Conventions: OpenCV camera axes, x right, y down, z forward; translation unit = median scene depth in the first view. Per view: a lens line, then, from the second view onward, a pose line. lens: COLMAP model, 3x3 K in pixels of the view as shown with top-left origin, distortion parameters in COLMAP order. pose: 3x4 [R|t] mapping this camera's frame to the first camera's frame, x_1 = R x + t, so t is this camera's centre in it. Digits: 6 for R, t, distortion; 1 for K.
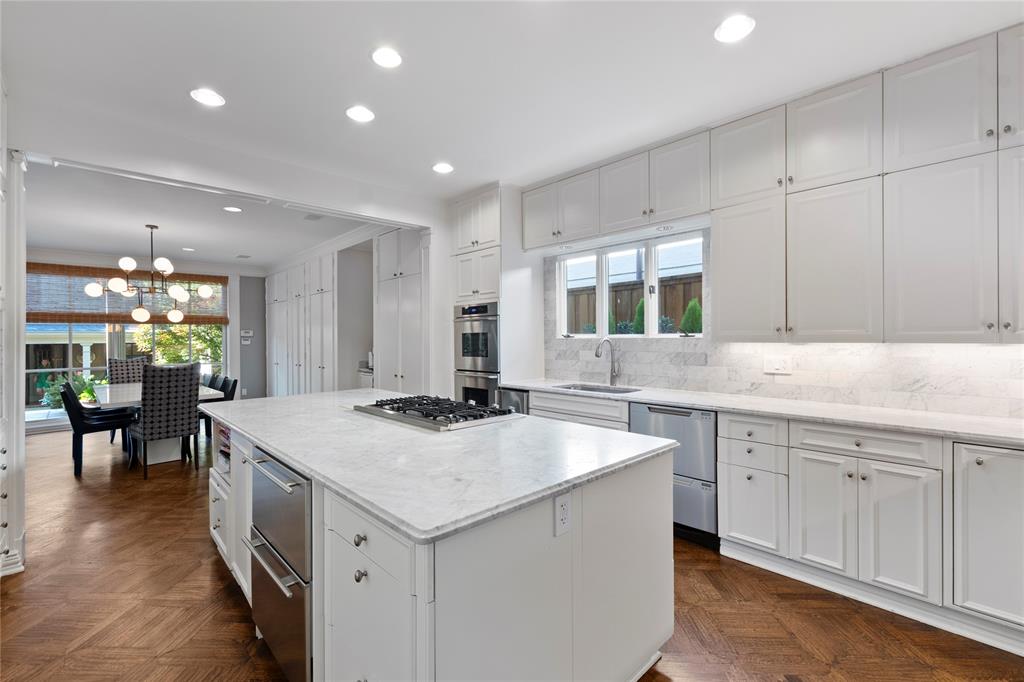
lens RADIAL K [[448.5, 0, 510.5], [0, 448.5, 340.5], [0, 0, 1]] dist [0.003174, -0.000770]
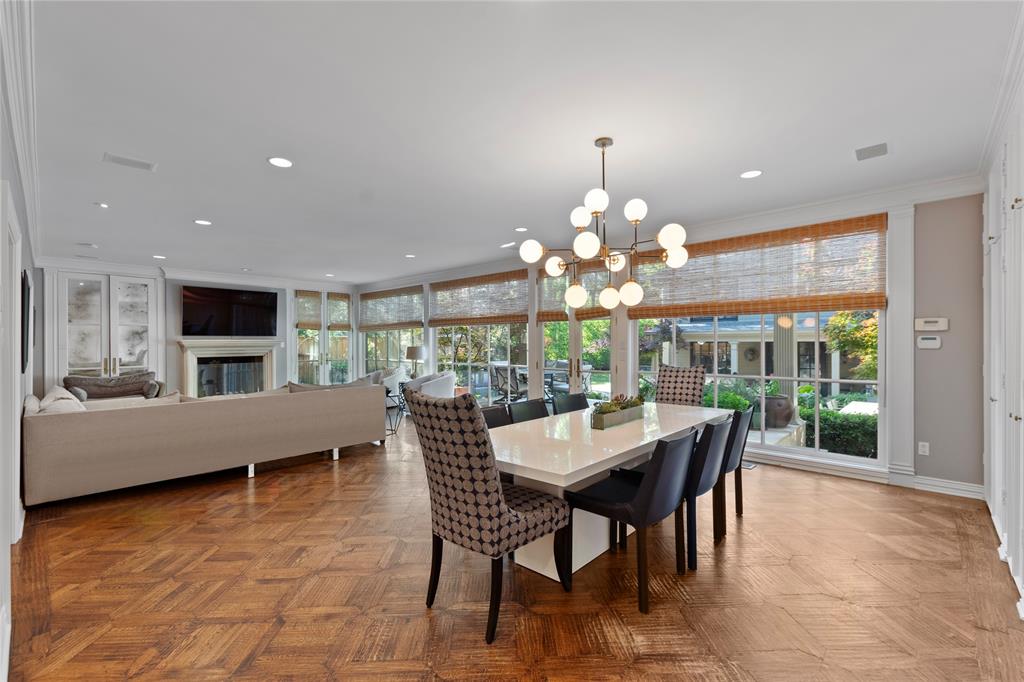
lens RADIAL K [[448.5, 0, 512.7], [0, 448.5, 342.8], [0, 0, 1]] dist [0.003174, -0.000770]
pose [[0.052600, 0.010886, -0.998556, -0.145363], [0.000179, 0.999940, 0.010911, -0.002077], [0.998616, -0.000753, 0.052595, 0.548193]]
